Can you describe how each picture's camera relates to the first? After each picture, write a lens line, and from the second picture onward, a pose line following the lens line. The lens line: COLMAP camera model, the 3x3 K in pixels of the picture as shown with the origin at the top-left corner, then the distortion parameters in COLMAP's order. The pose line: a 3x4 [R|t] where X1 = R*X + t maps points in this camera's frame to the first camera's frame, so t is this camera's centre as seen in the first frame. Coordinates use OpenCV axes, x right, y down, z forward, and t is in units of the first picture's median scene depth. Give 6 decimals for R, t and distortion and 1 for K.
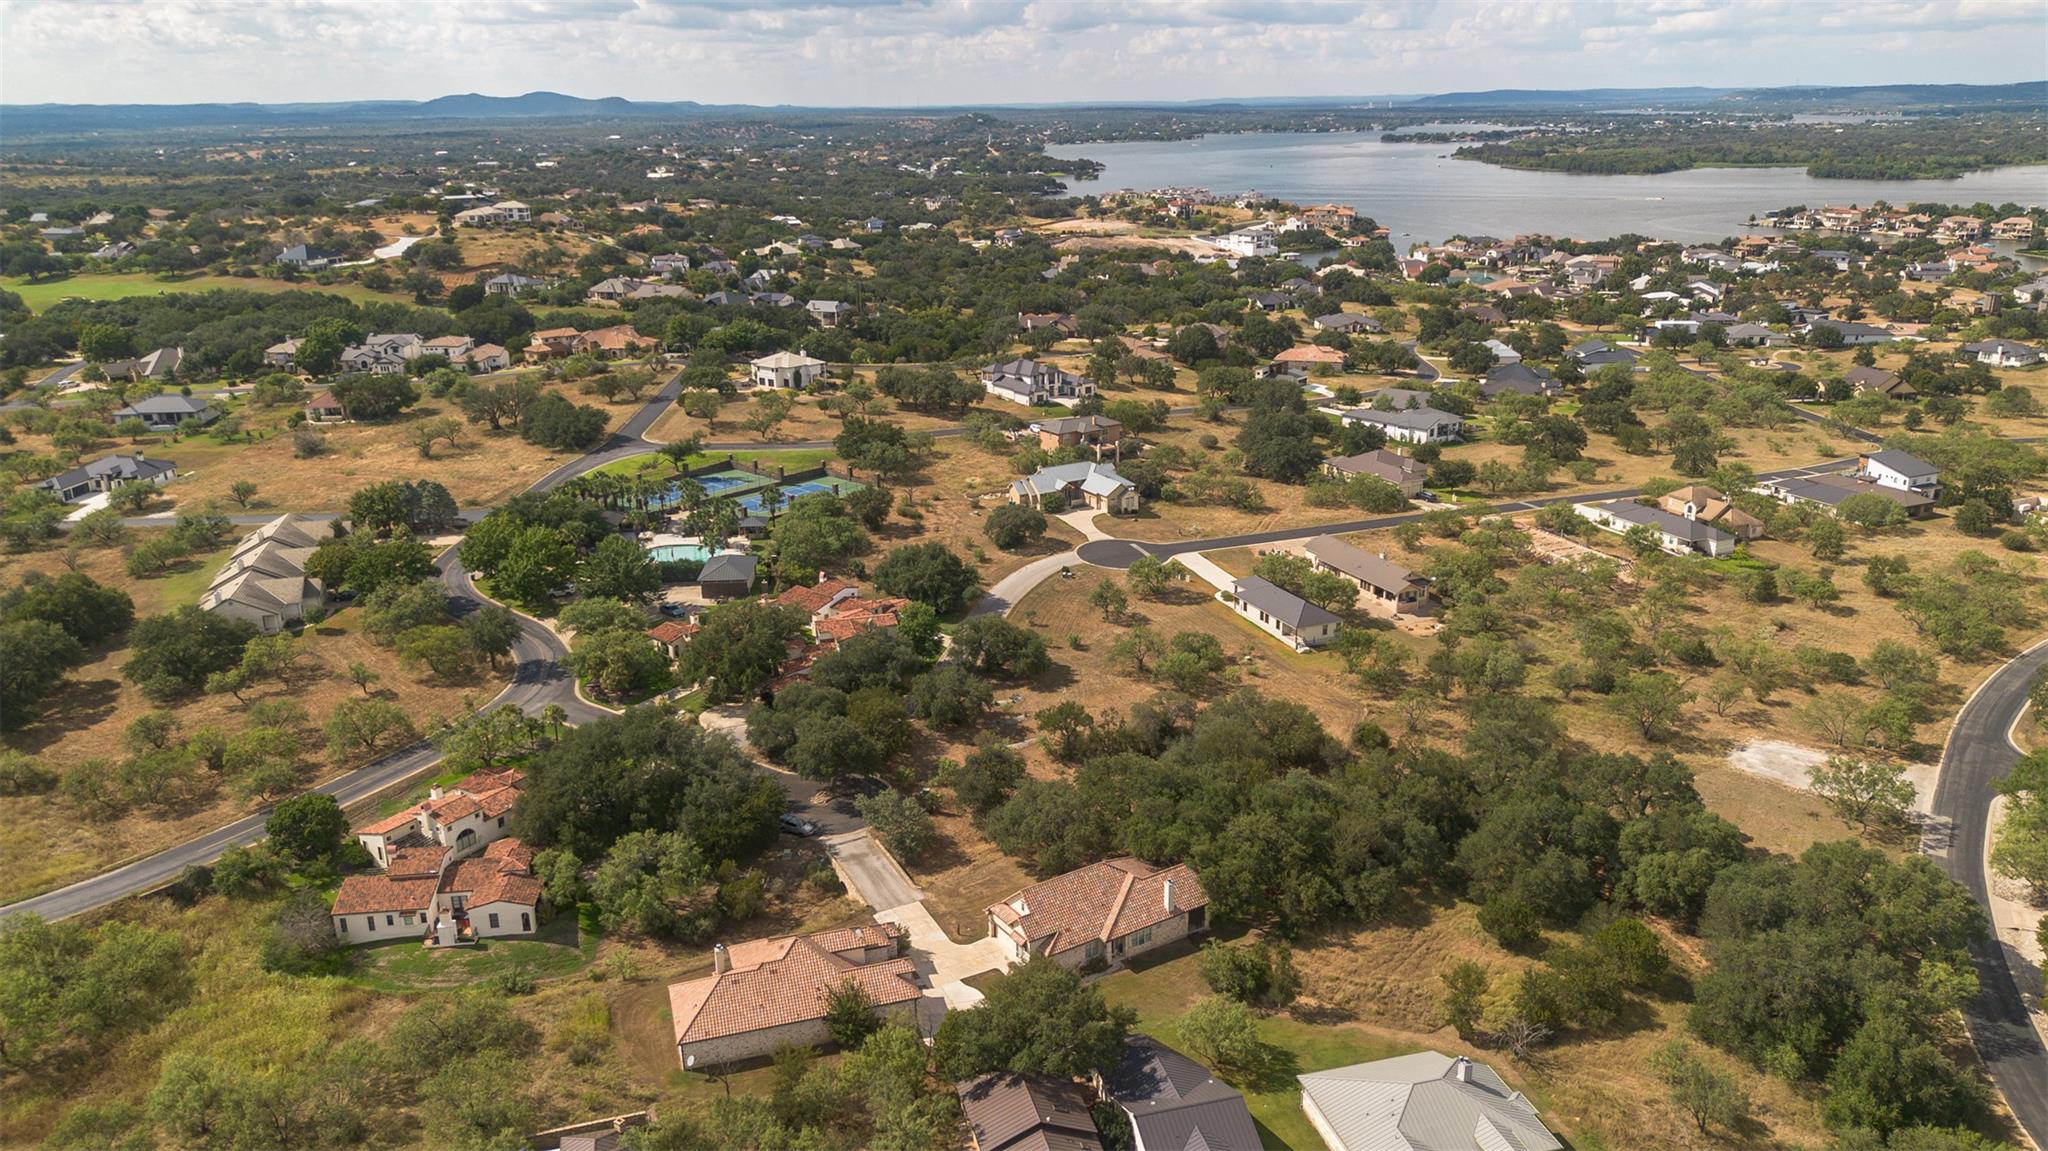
lens RADIAL K [[1409.2, 0, 1024.0], [0, 1409.2, 575.5], [0, 0, 1]] dist [0.072209, 0.000105]
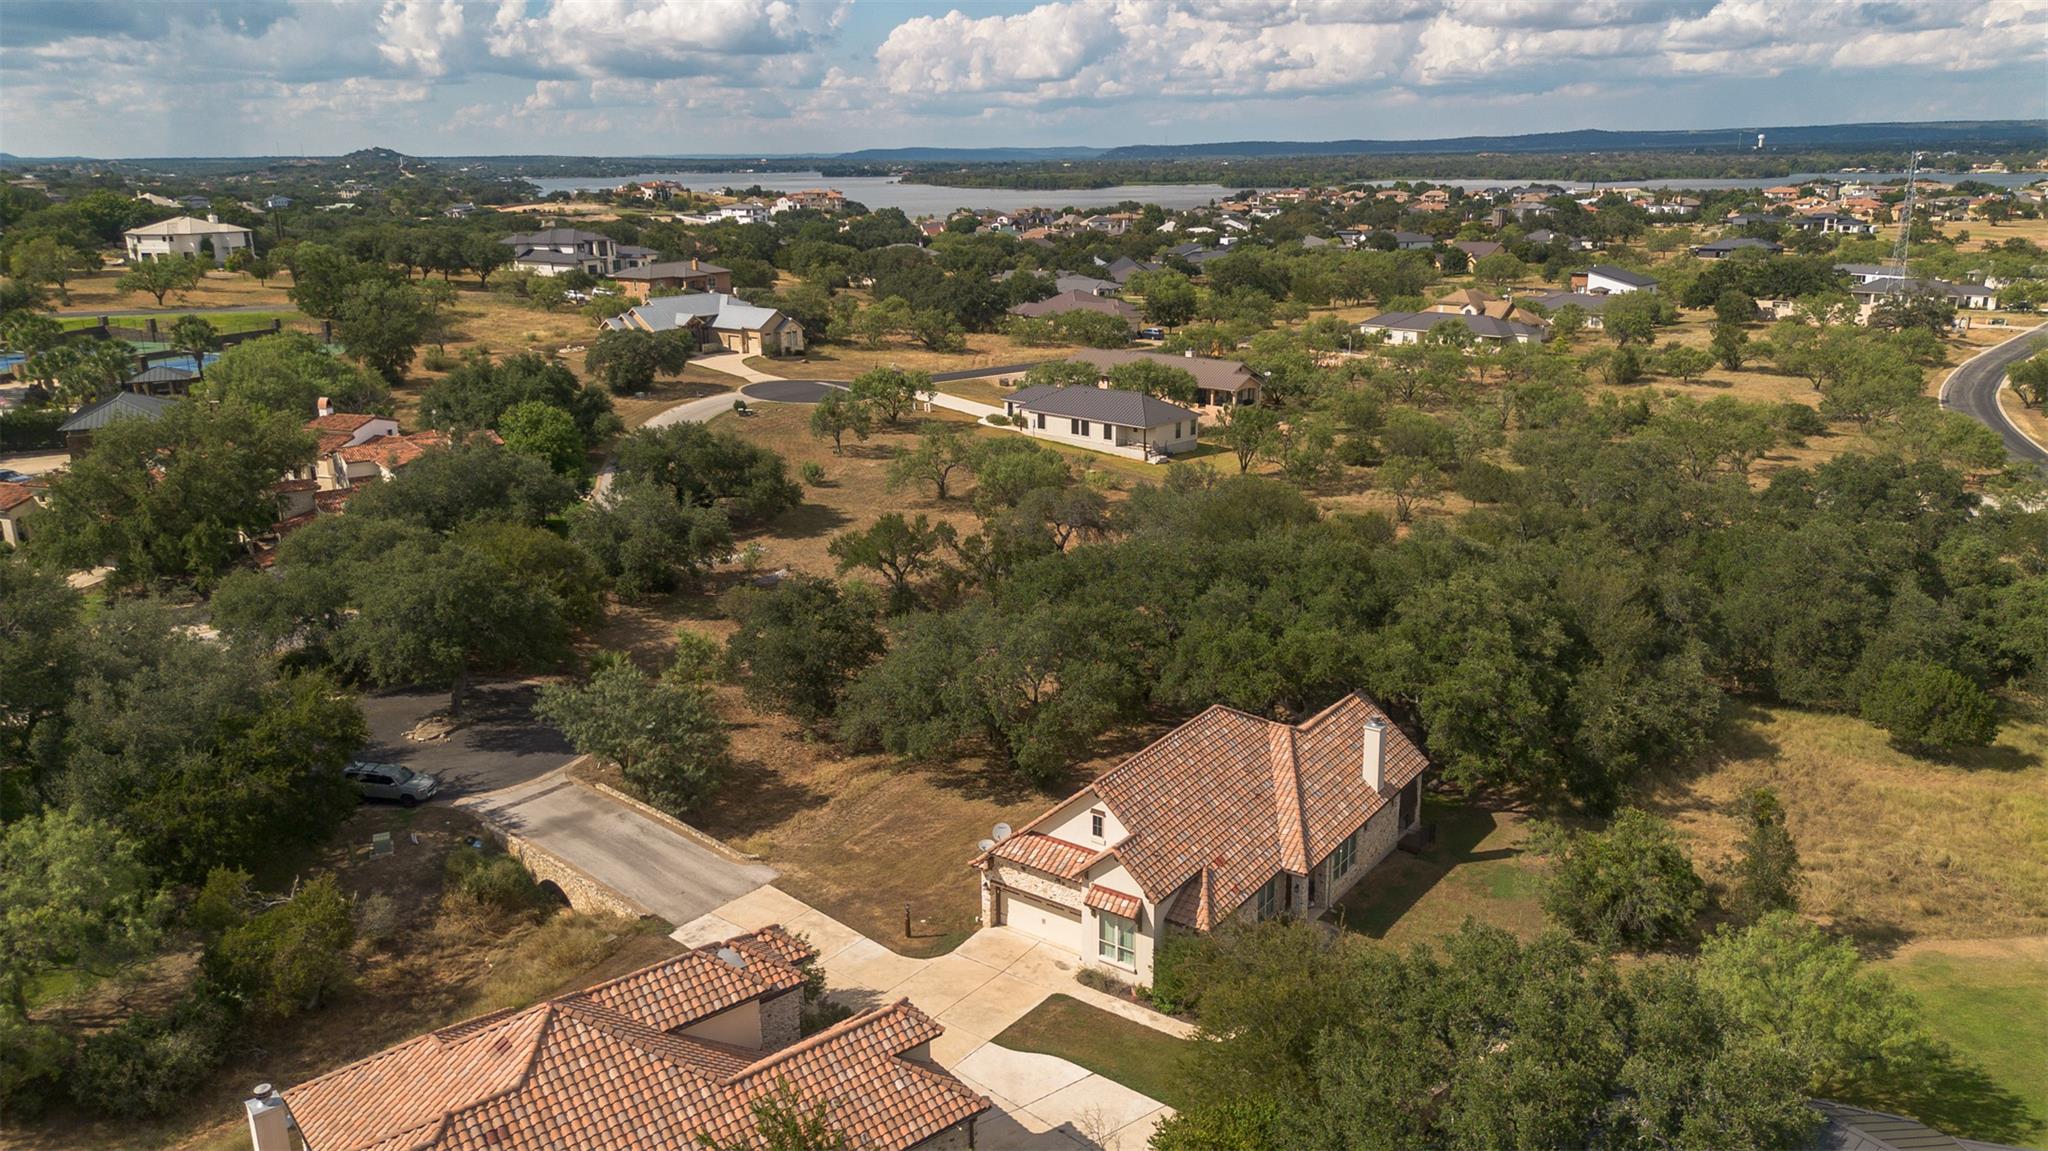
lens RADIAL K [[1426.1, 0, 1024.0], [0, 1426.1, 575.5], [0, 0, 1]] dist [0.042979, -0.054918]
pose [[0.928977, -0.097153, 0.357159, -0.132317], [0.109988, 0.993808, -0.015750, 0.143080], [-0.353417, 0.053915, 0.933911, 0.535703]]
